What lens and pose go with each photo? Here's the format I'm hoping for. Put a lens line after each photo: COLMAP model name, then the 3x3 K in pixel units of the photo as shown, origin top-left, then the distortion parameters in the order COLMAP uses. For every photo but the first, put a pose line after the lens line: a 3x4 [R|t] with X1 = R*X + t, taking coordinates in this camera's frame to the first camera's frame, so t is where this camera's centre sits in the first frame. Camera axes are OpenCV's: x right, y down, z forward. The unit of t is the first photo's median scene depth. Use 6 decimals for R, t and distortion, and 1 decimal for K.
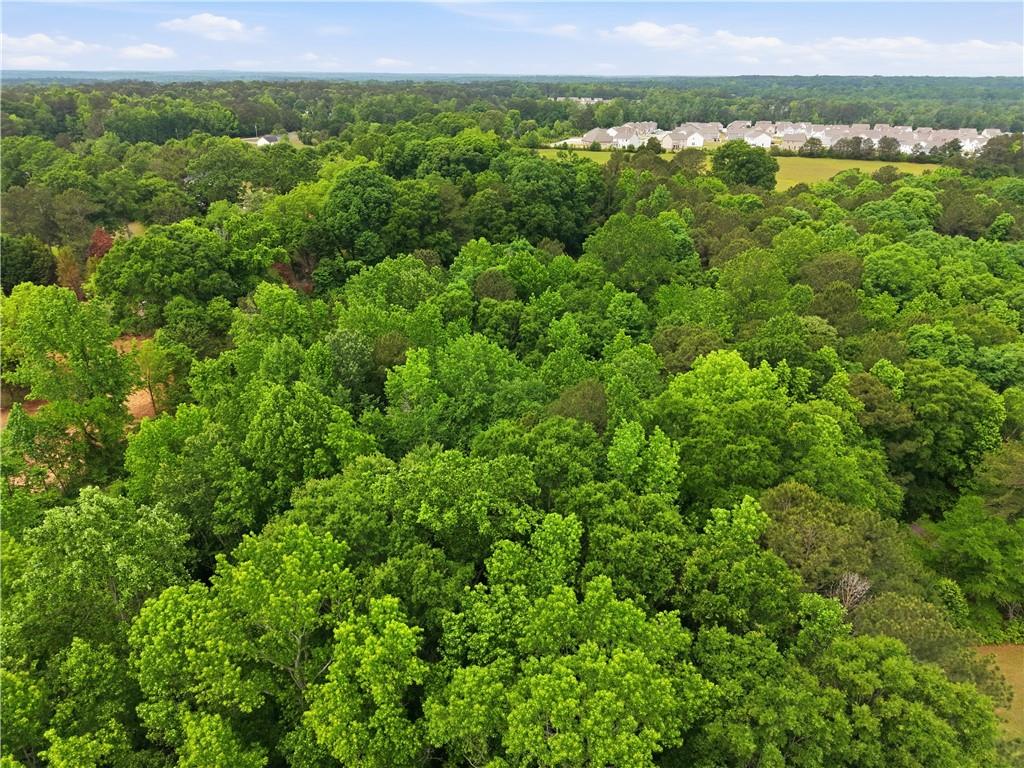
lens RADIAL K [[711.9, 0, 513.1], [0, 711.9, 382.6], [0, 0, 1]] dist [0.003730, -0.009602]
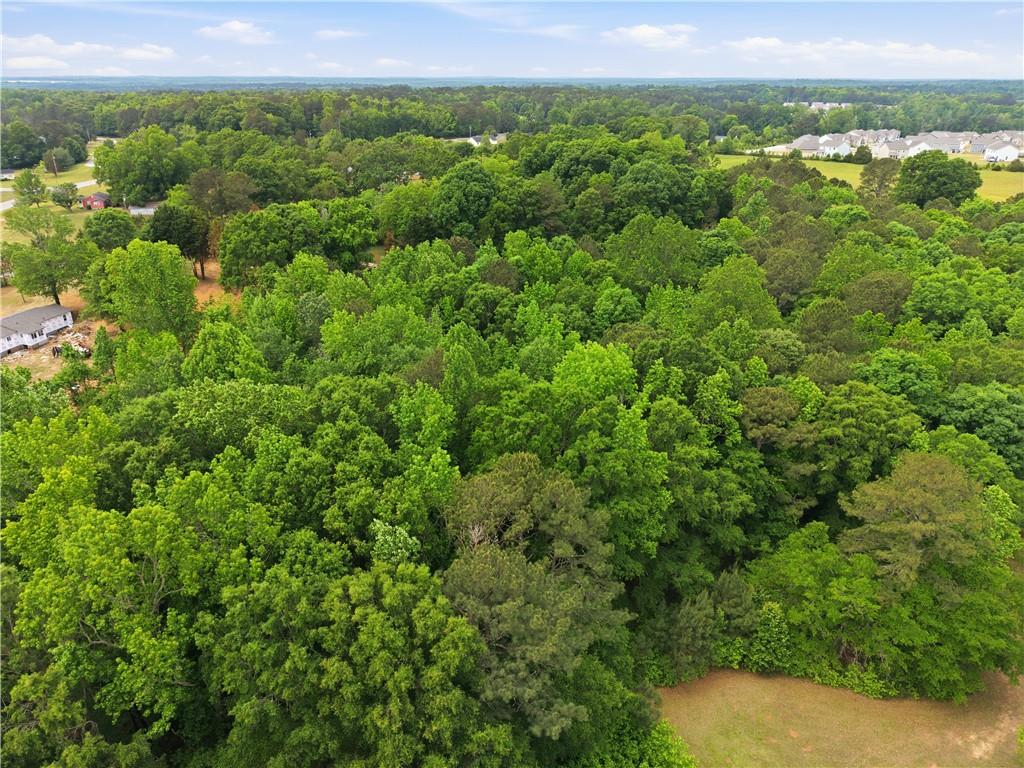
lens RADIAL K [[711.9, 0, 510.0], [0, 711.9, 385.5], [0, 0, 1]] dist [0.003730, -0.009602]
pose [[0.937887, 0.131672, -0.320984, 0.219602], [-0.132453, 0.990997, 0.019505, 0.006317], [0.320663, 0.024222, 0.946884, -0.009972]]
